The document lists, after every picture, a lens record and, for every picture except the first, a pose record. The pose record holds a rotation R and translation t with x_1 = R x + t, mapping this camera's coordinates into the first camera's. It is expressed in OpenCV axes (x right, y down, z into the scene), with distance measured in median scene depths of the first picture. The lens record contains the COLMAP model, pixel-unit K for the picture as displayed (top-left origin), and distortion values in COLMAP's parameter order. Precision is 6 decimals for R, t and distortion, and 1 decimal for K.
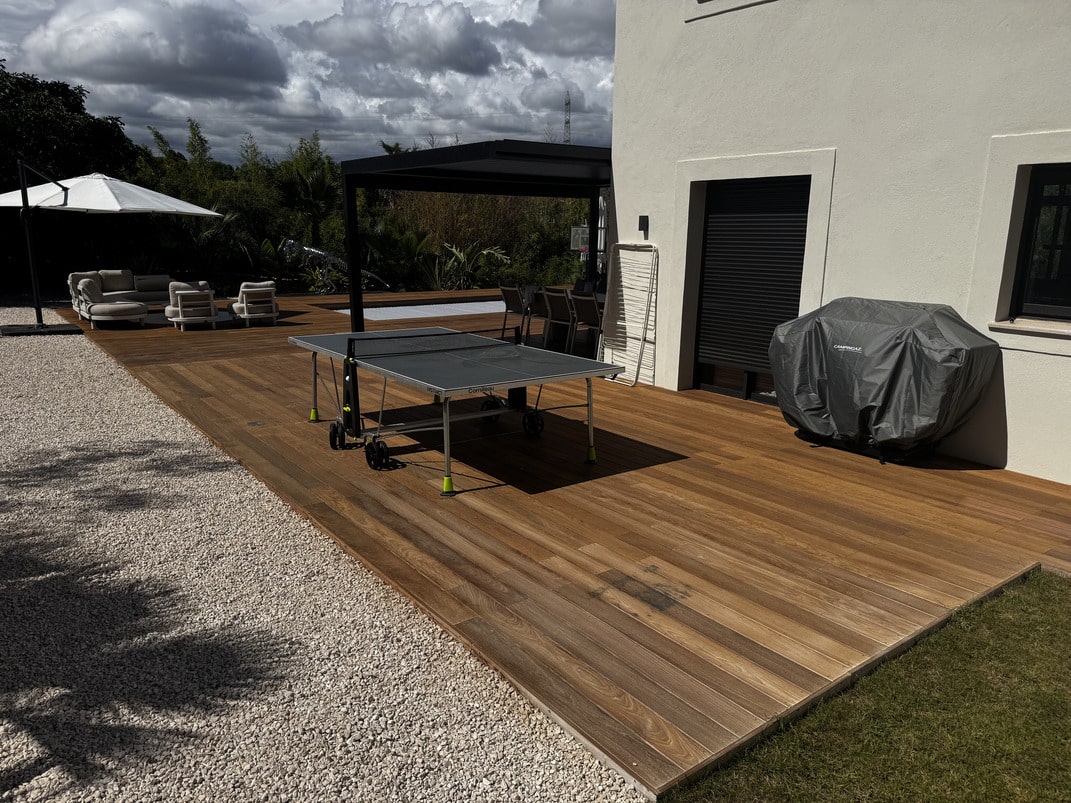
lens RADIAL K [[759.2, 0, 535.5], [0, 759.2, 401.5], [0, 0, 1]] dist [0.099398, -0.126009]
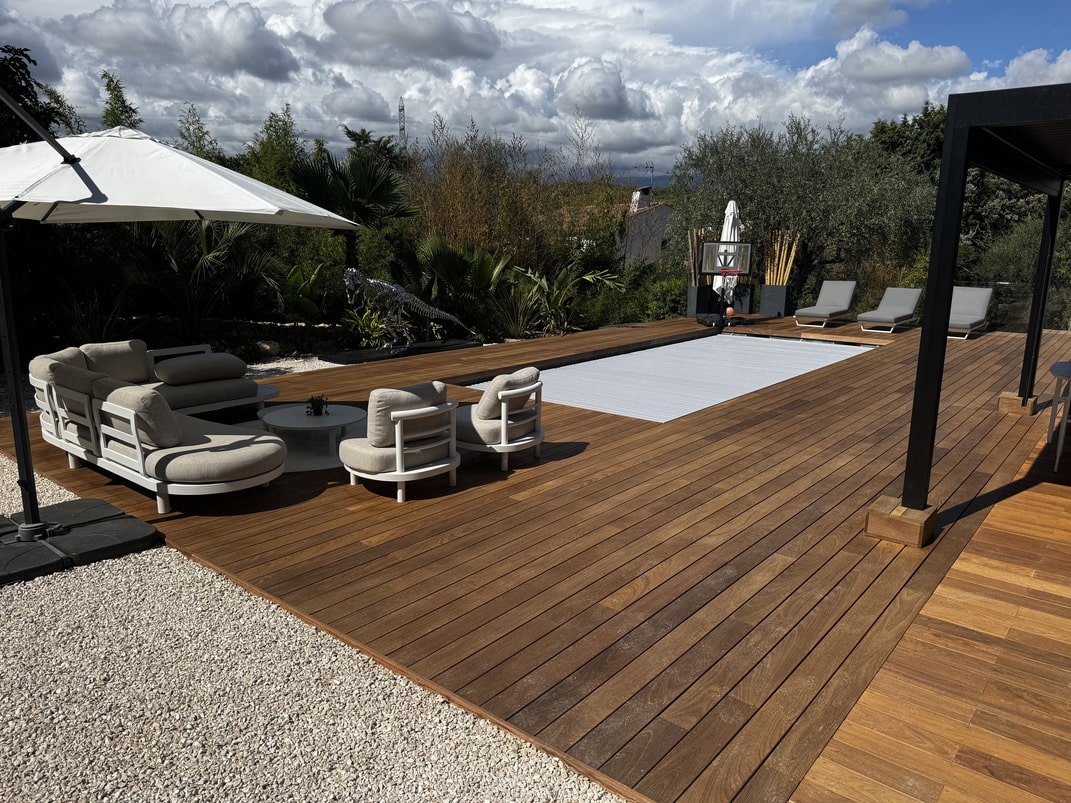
lens RADIAL K [[759.2, 0, 535.5], [0, 759.2, 401.5], [0, 0, 1]] dist [0.099398, -0.126009]
pose [[0.972927, -0.048520, 0.225962, -0.716027], [0.051444, 0.998651, -0.007064, -0.209370], [-0.225314, 0.018497, 0.974111, 0.863913]]
